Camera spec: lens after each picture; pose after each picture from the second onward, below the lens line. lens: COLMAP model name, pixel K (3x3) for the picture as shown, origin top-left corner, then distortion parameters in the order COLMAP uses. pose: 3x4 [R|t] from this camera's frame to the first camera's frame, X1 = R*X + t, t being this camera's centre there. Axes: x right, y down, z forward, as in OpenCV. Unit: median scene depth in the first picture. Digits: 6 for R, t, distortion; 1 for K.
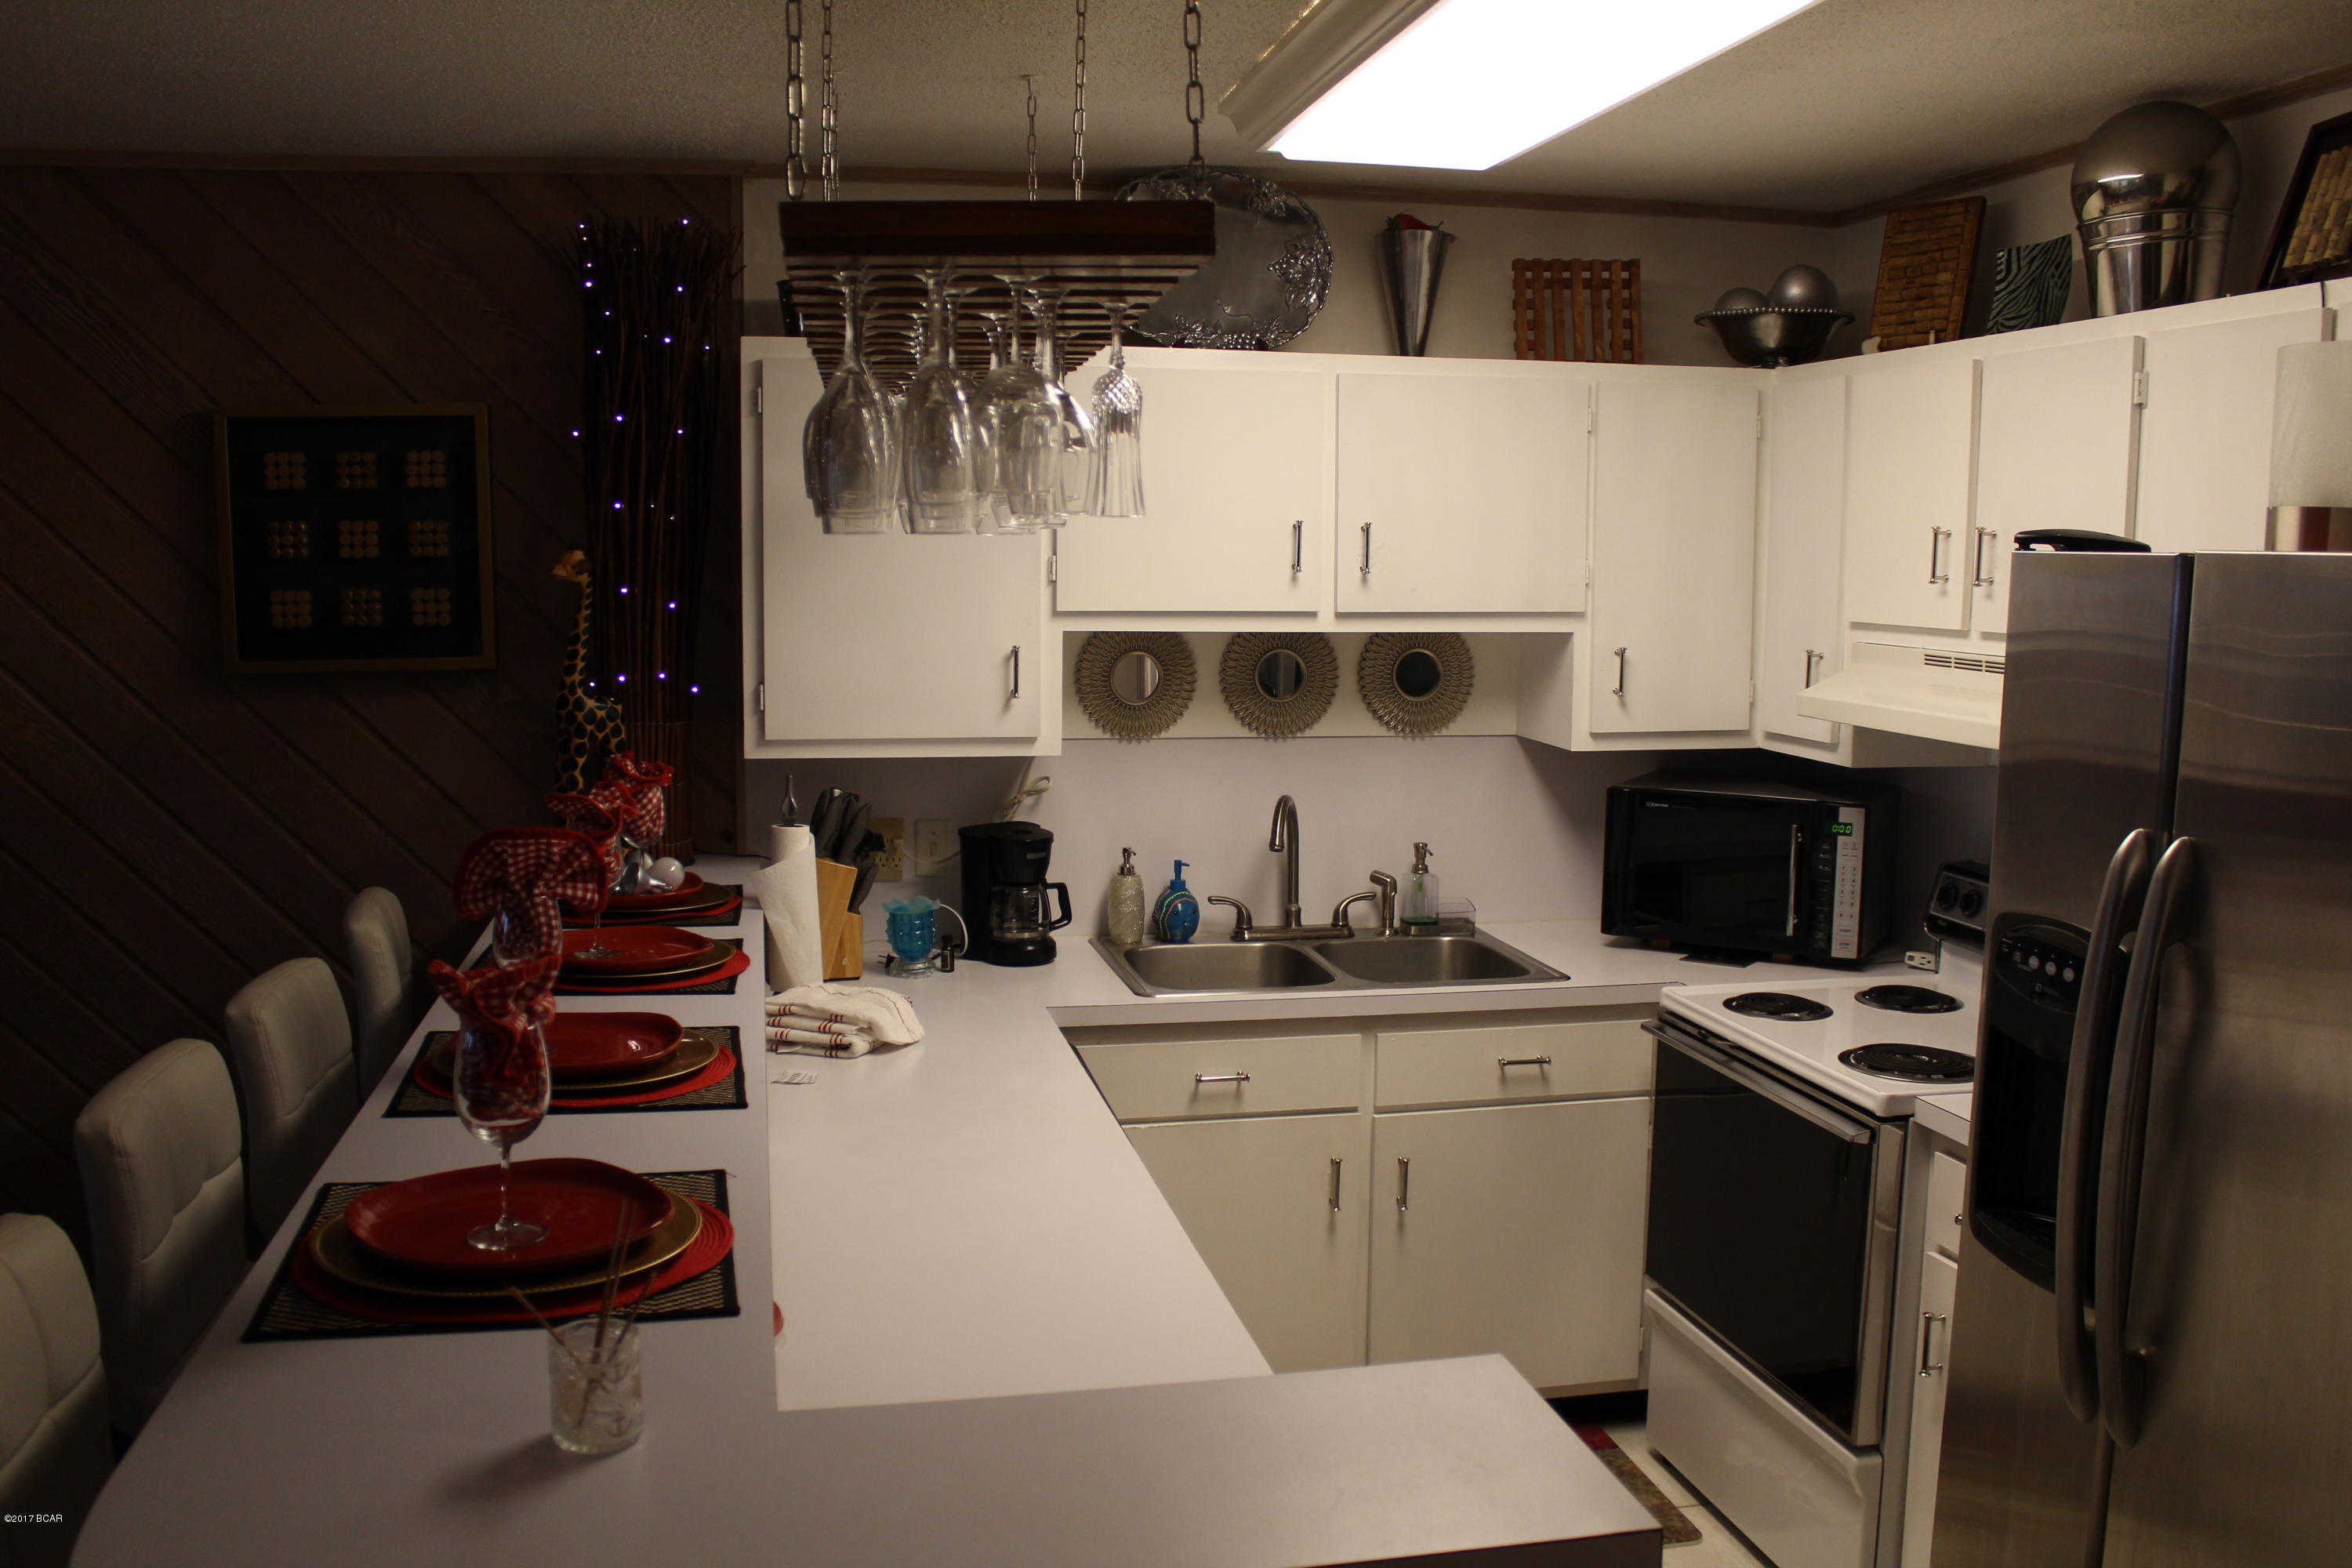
lens RADIAL K [[2031.8, 0, 1162.8], [0, 2031.8, 772.6], [0, 0, 1]] dist [-0.165056, 0.156596]
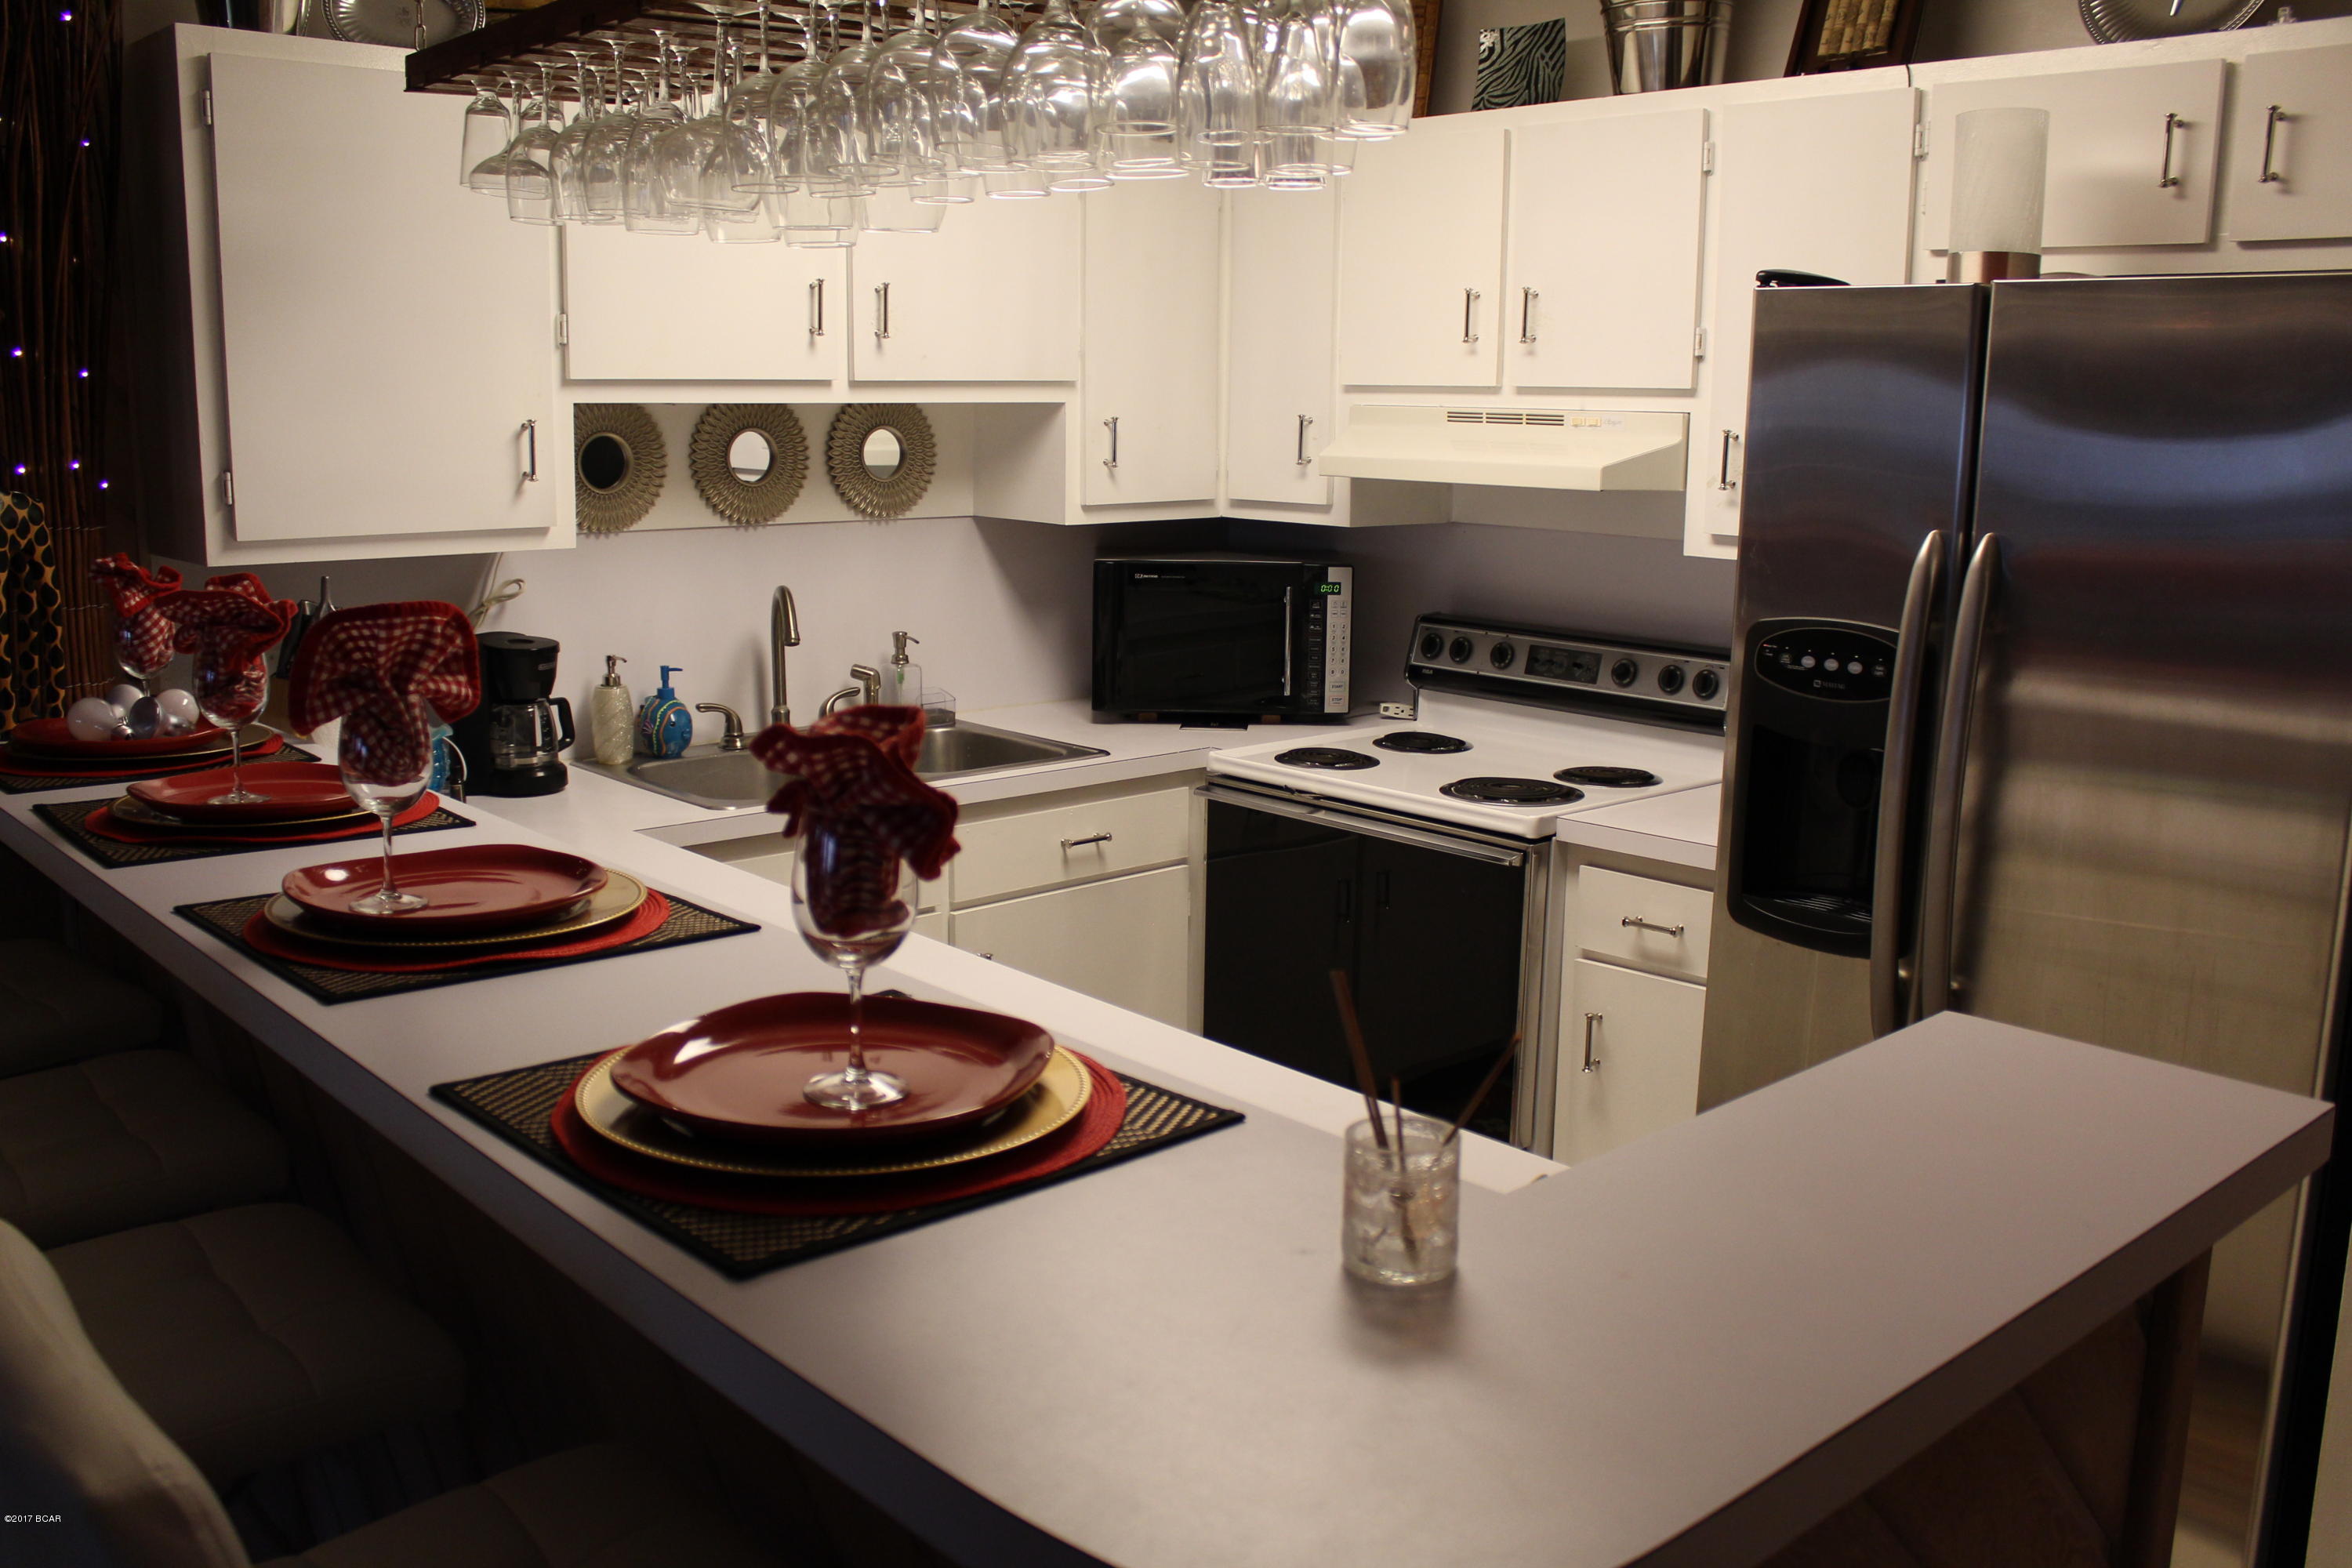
lens RADIAL K [[2031.8, 0, 1162.8], [0, 2031.8, 772.6], [0, 0, 1]] dist [-0.165056, 0.156596]
pose [[0.863952, -0.092309, 0.495041, -0.269483], [0.054389, 0.994410, 0.090504, 0.023747], [-0.500628, -0.051267, 0.864143, 0.132846]]
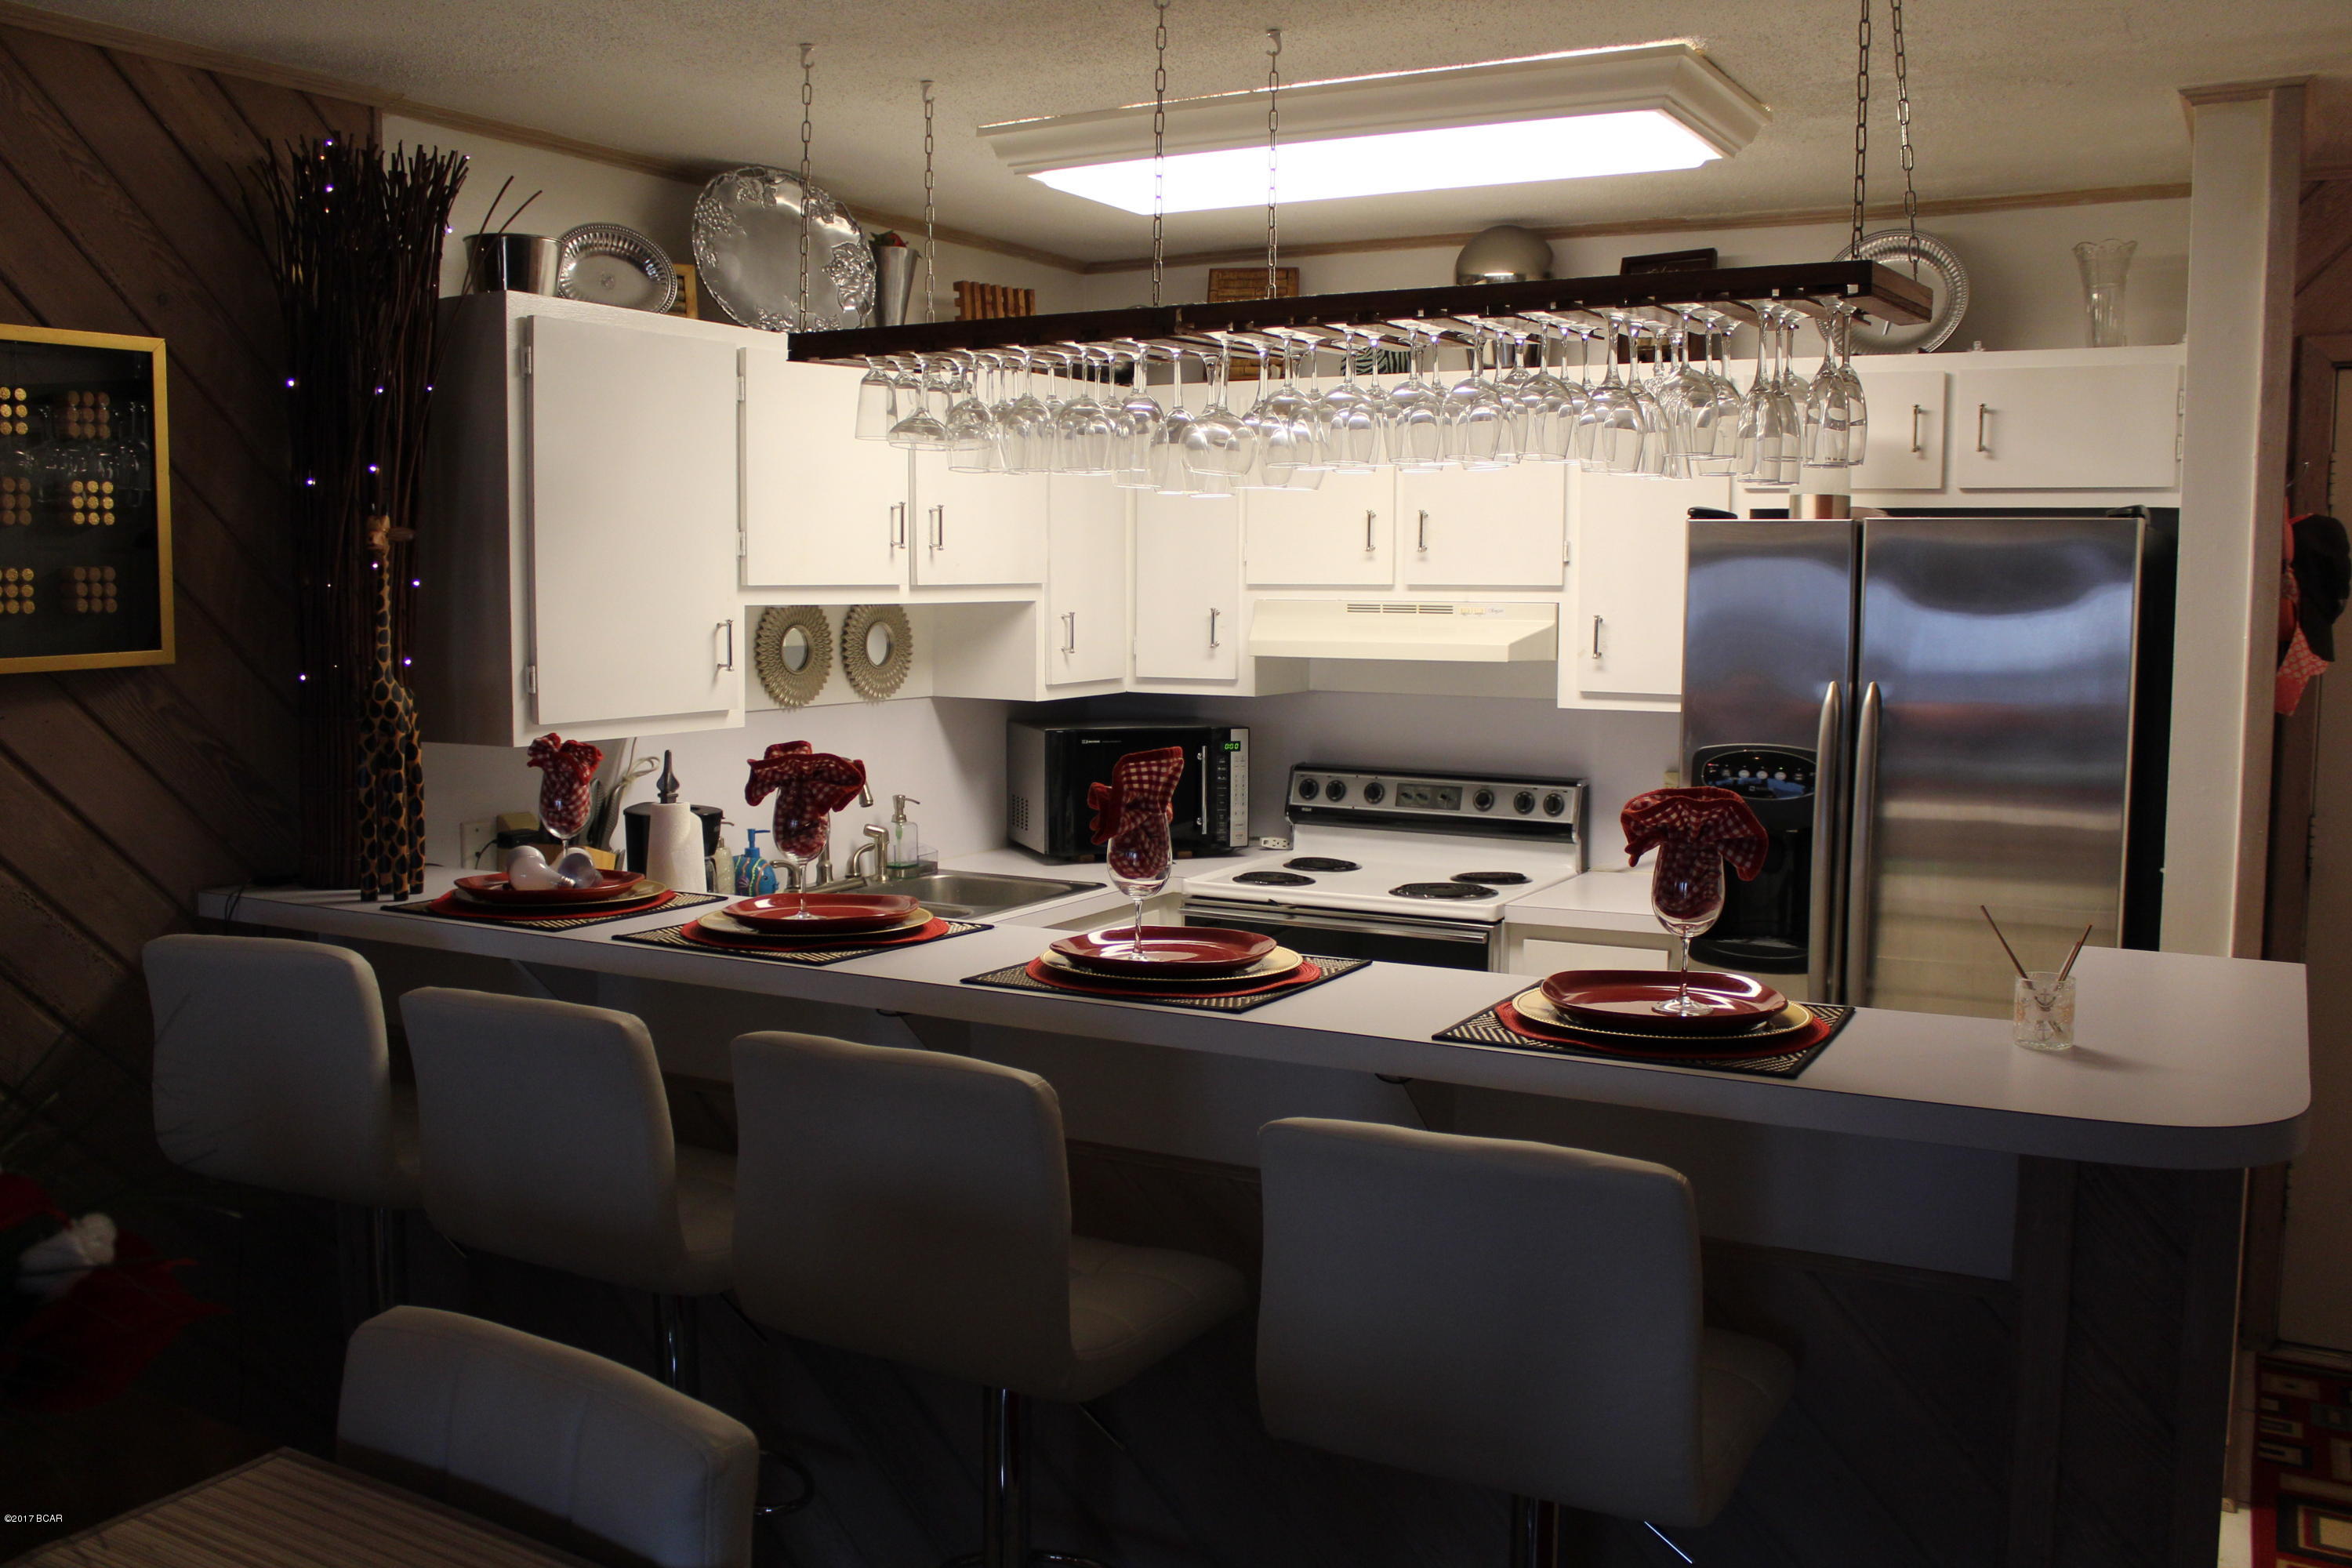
lens RADIAL K [[2032.9, 0, 1158.9], [0, 2032.9, 777.5], [0, 0, 1]] dist [-0.167752, 0.160660]
pose [[0.657181, -0.079887, 0.749488, -0.689349], [0.088732, 0.995653, 0.028321, 0.007017], [-0.748492, 0.047891, 0.661412, 0.171747]]
